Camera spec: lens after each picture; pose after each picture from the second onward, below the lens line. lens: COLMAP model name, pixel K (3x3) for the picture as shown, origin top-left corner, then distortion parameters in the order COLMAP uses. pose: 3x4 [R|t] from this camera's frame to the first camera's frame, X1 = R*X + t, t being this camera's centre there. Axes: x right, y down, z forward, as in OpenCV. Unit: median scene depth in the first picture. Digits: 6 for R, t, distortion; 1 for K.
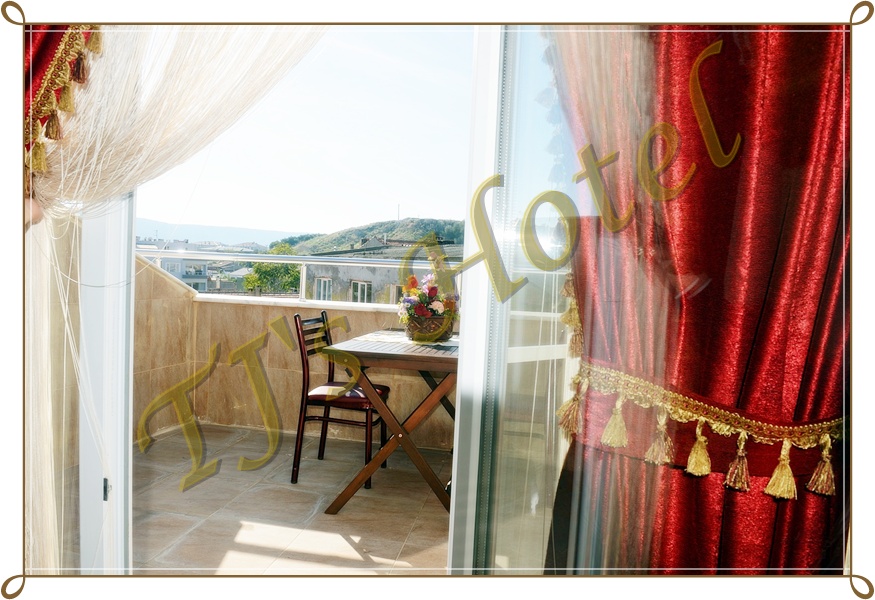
lens RADIAL K [[574.8, 0, 438.1], [0, 574.8, 298.2], [0, 0, 1]] dist [-0.026421, -0.004333]
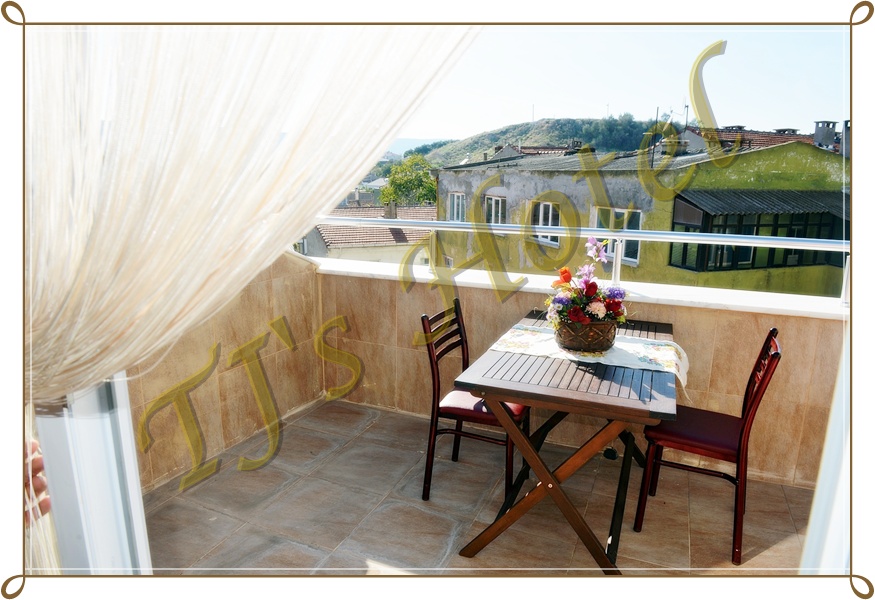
lens RADIAL K [[574.8, 0, 437.7], [0, 574.8, 300.9], [0, 0, 1]] dist [-0.026421, -0.004333]
pose [[0.973355, 0.017286, -0.228650, -0.028875], [0.020749, 0.986424, 0.162903, -0.109038], [0.228362, -0.163306, 0.959782, 0.167227]]
